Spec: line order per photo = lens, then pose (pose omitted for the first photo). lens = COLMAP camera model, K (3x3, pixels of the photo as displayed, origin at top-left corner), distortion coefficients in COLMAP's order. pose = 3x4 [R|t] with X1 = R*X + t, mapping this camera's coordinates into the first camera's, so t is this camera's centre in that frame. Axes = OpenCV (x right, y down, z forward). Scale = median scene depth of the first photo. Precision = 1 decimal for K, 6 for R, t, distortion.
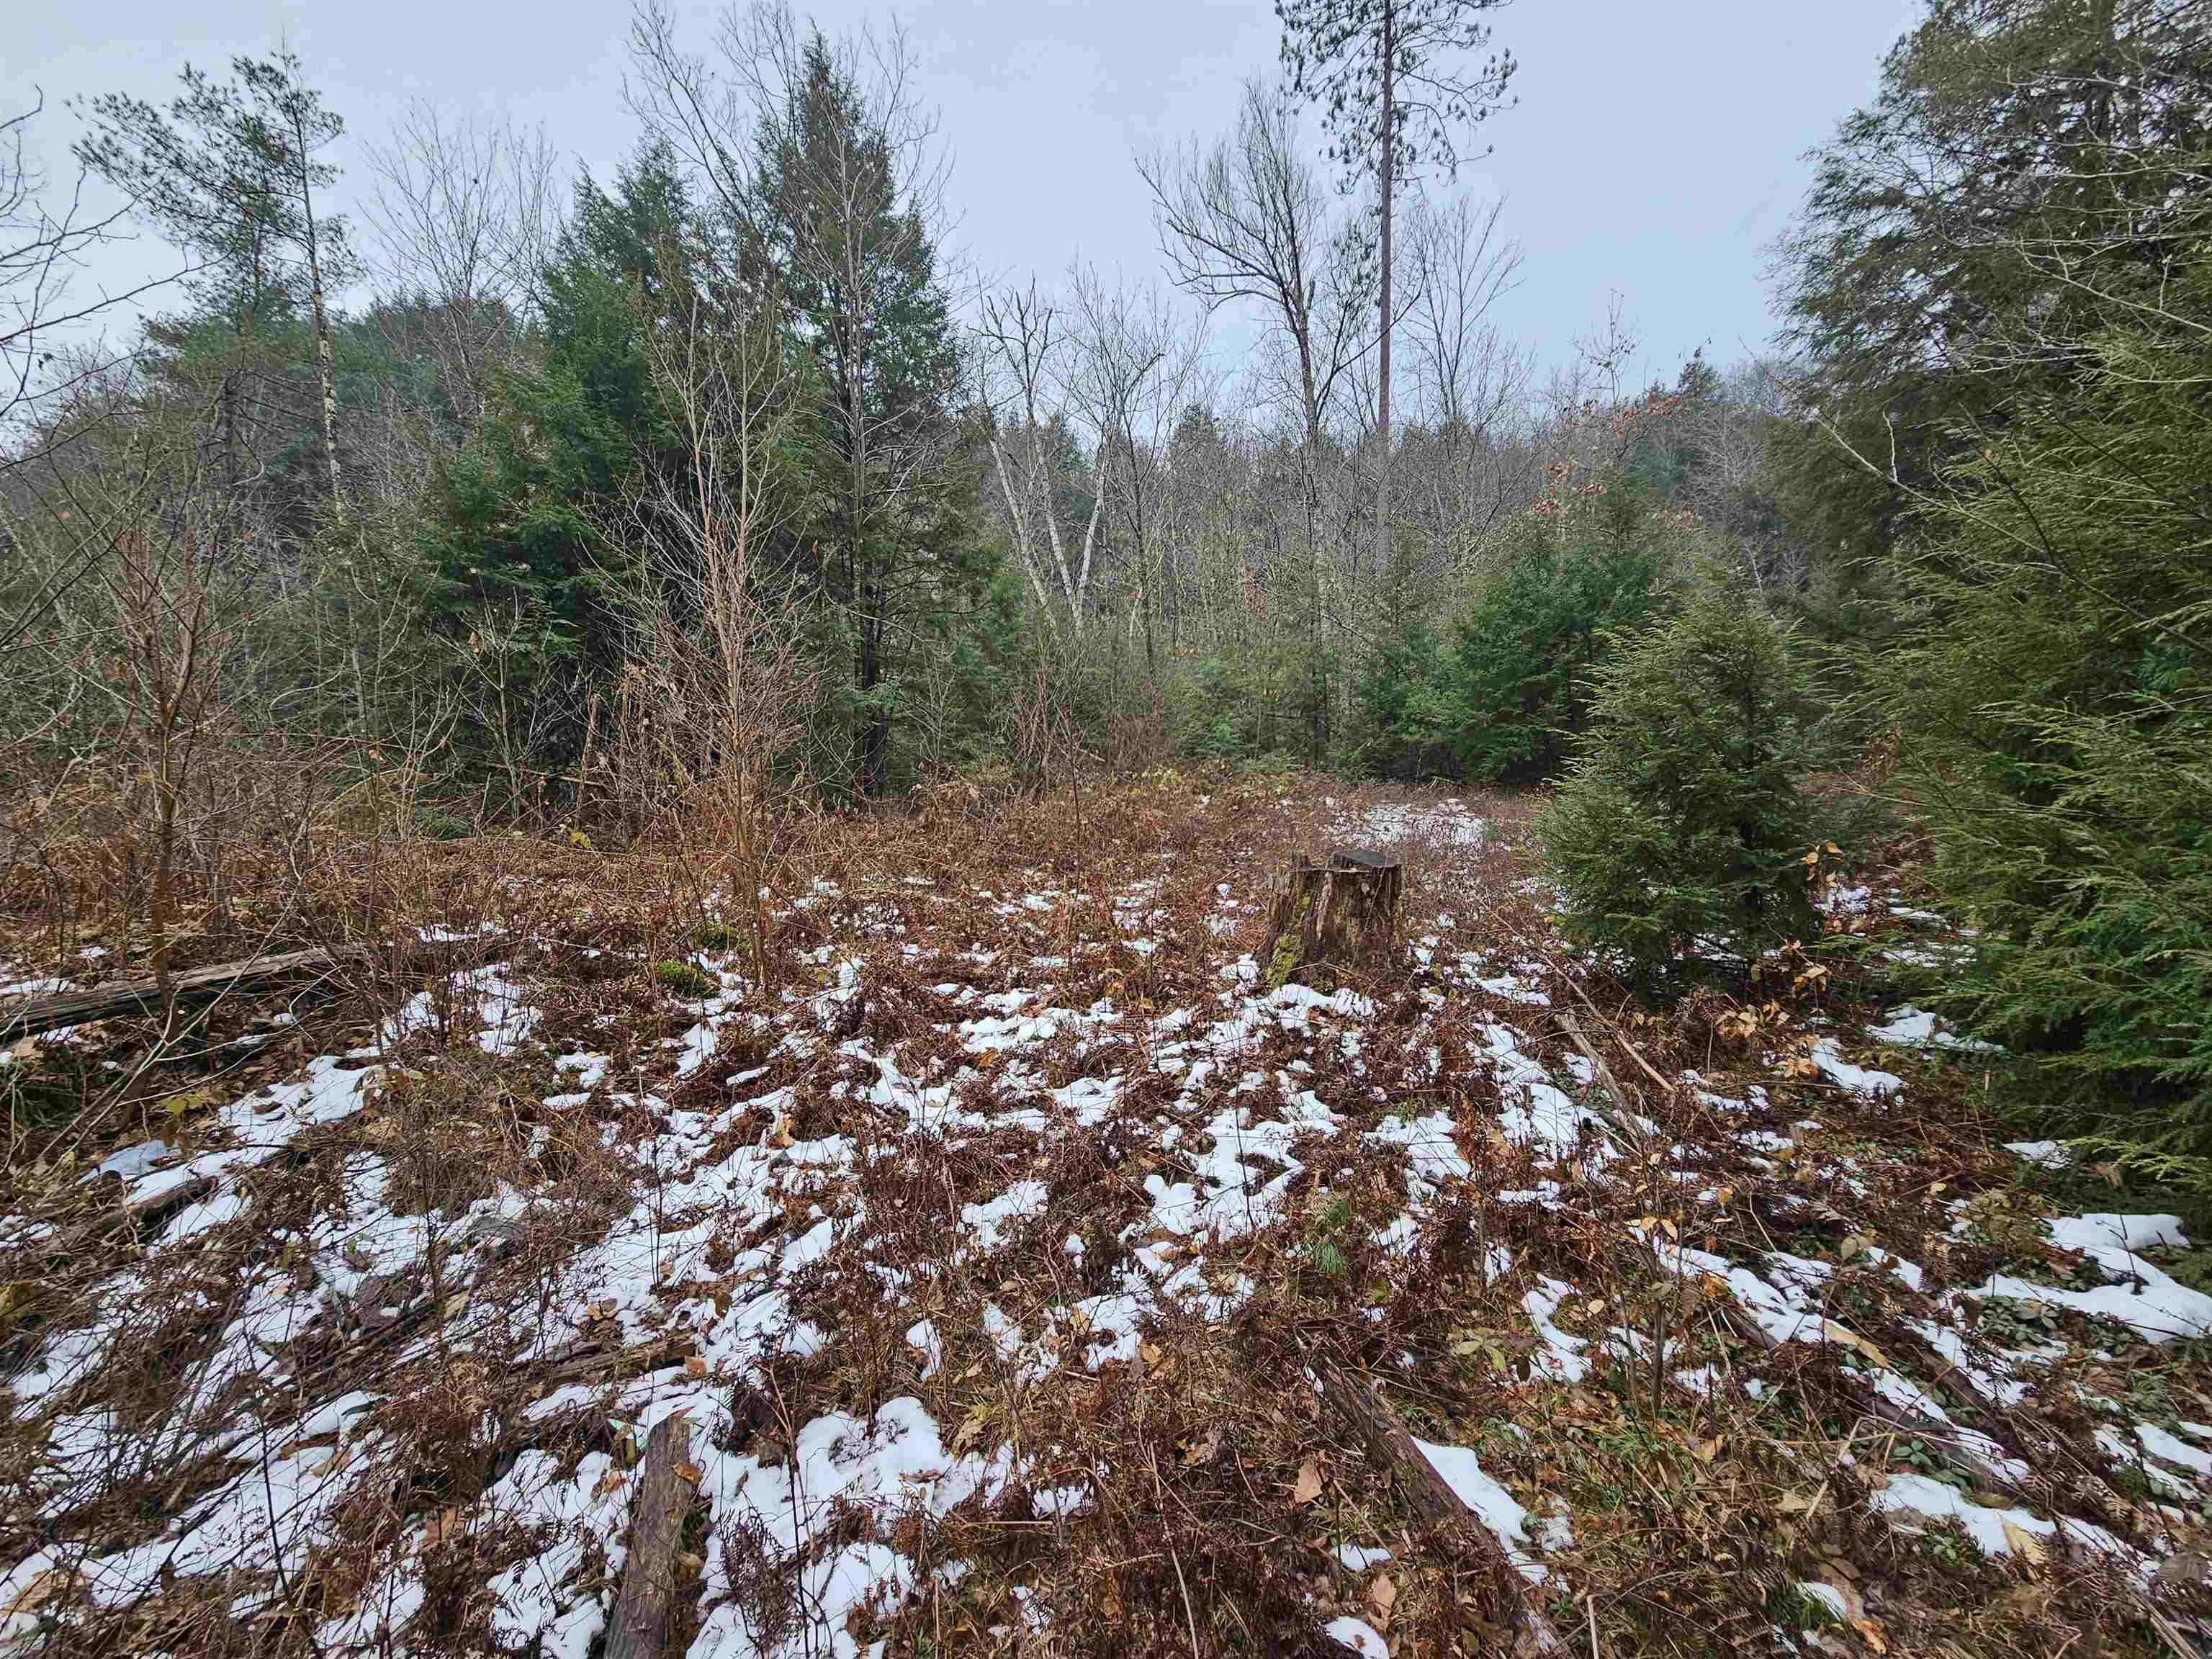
lens RADIAL K [[895.5, 0, 1100.5], [0, 895.5, 817.6], [0, 0, 1]] dist [-0.003113, -0.000340]
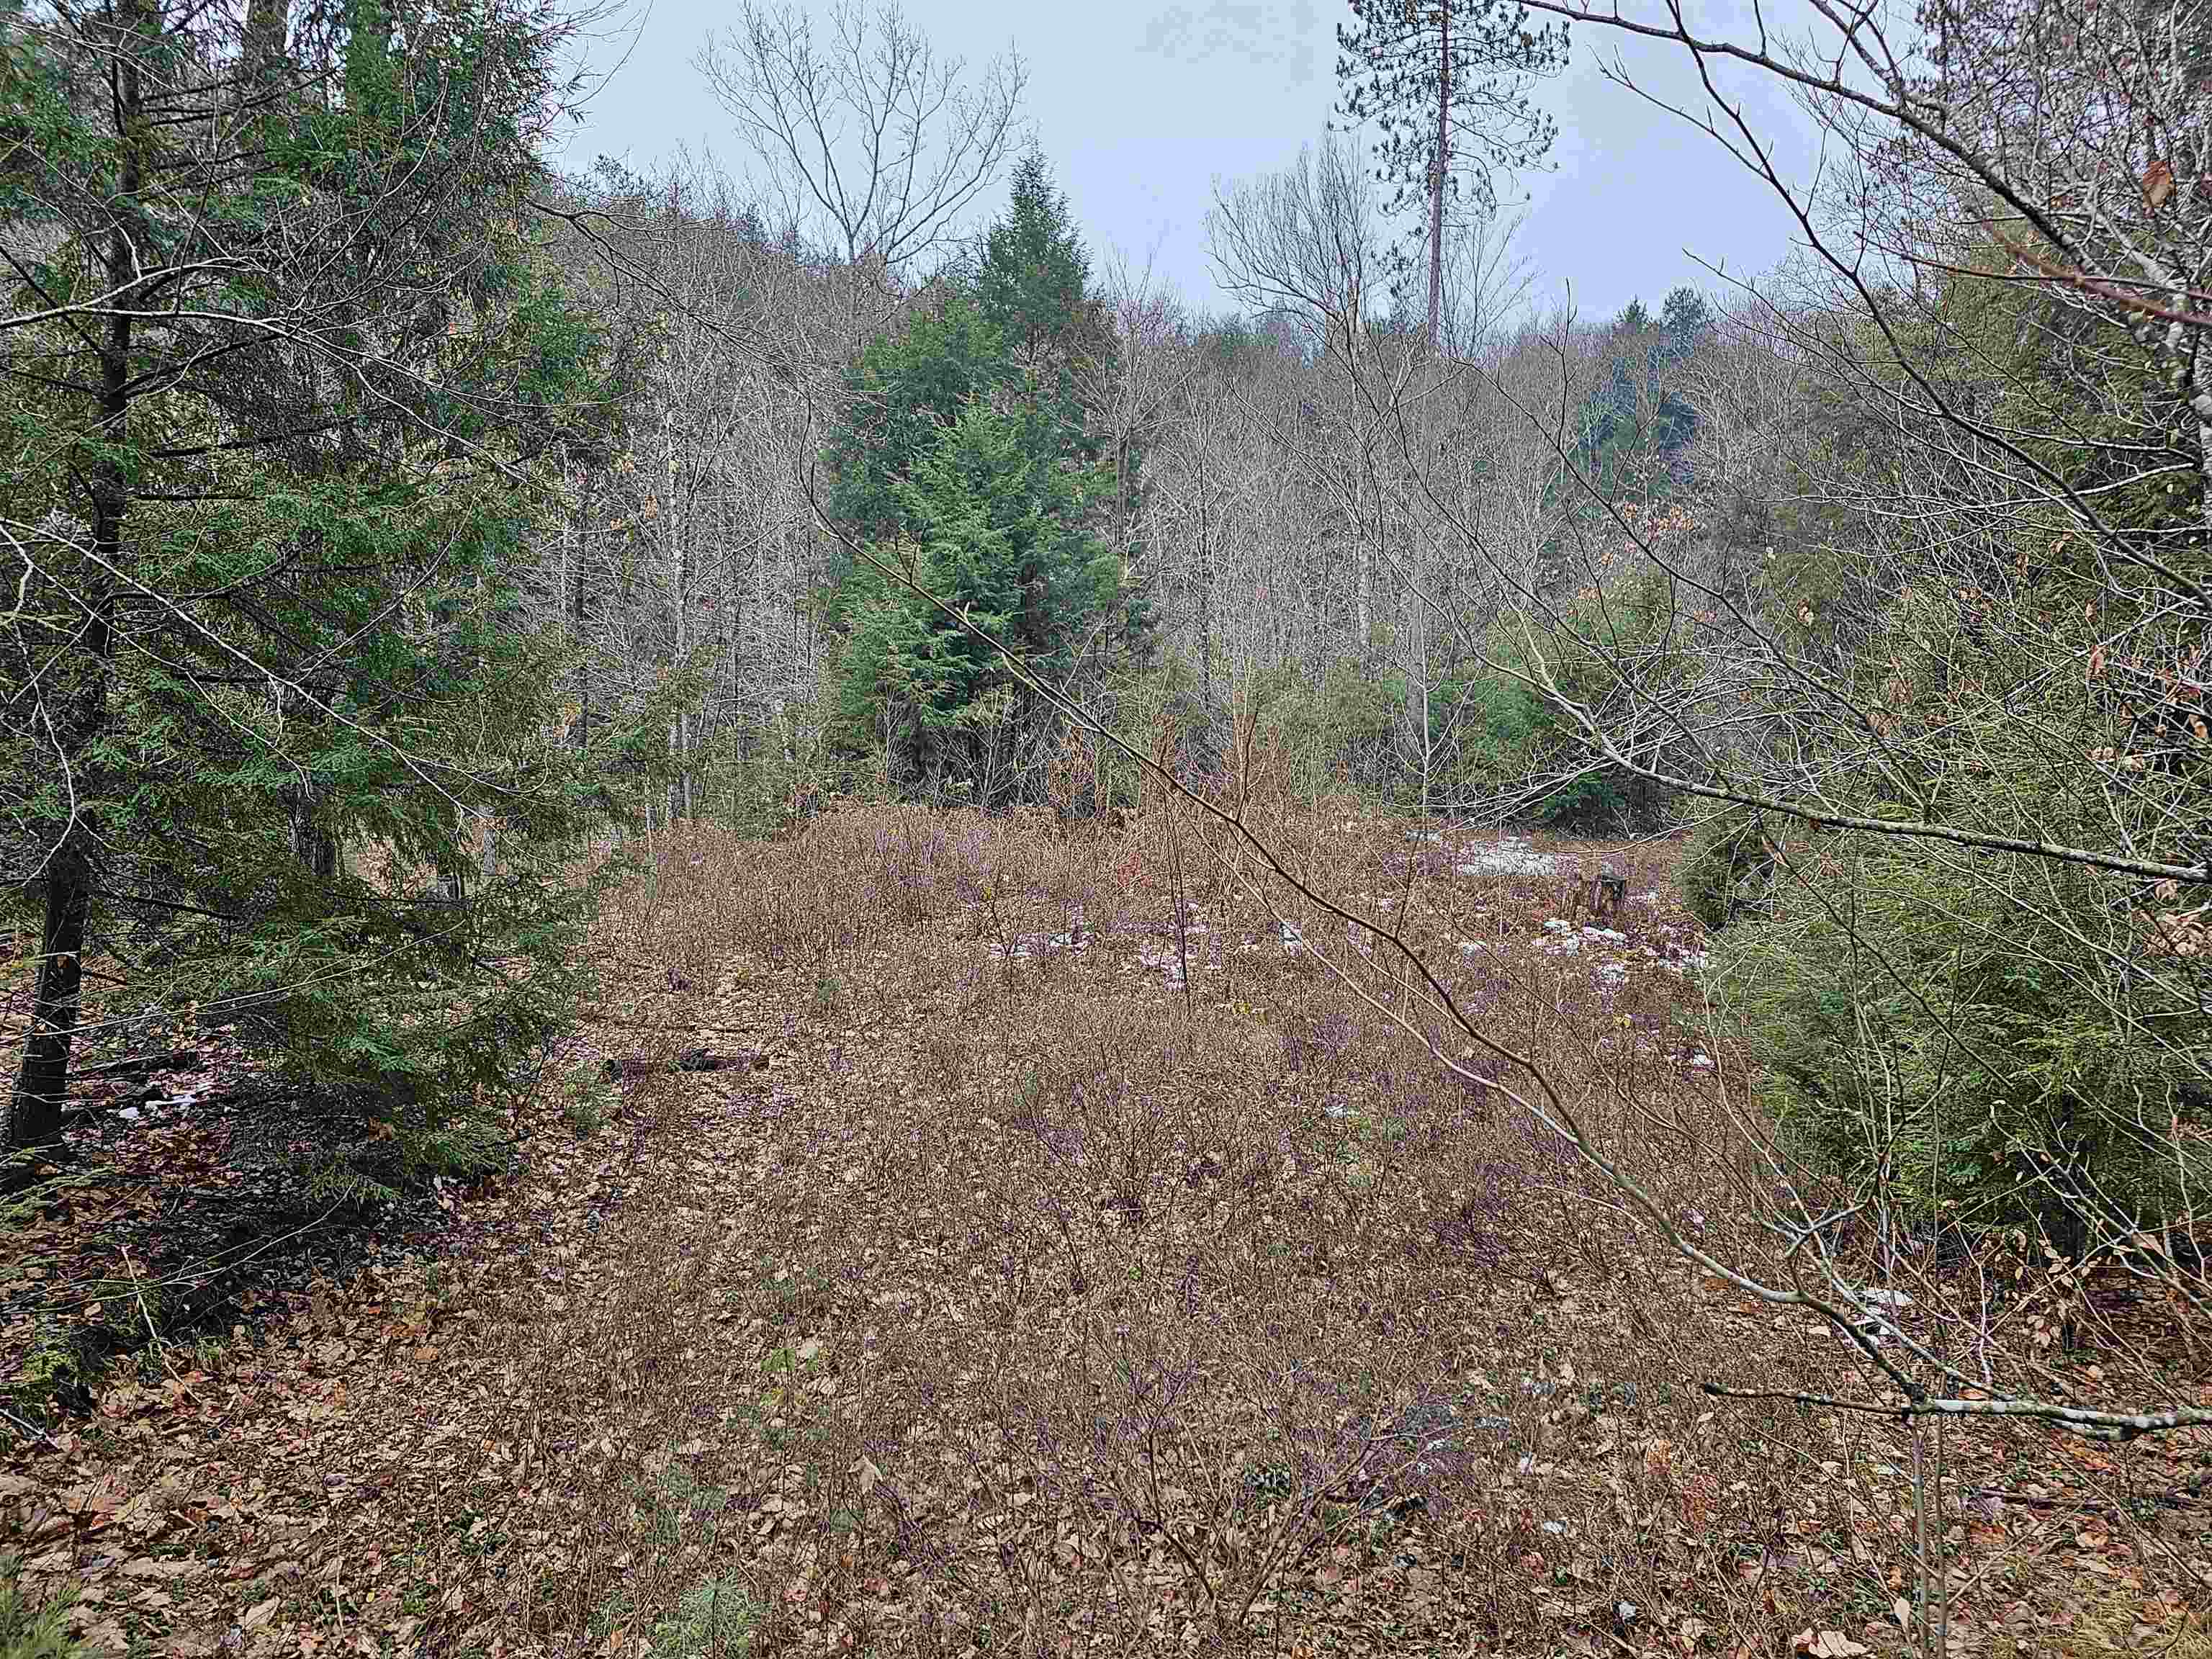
lens RADIAL K [[1475.7, 0, 1117.5], [0, 1475.7, 817.3], [0, 0, 1]] dist [-0.000628, -0.000307]
pose [[0.972013, 0.034267, 0.232414, -0.375085], [-0.028944, 0.999236, -0.026279, 0.006336], [-0.233136, 0.018816, 0.972262, -0.492981]]
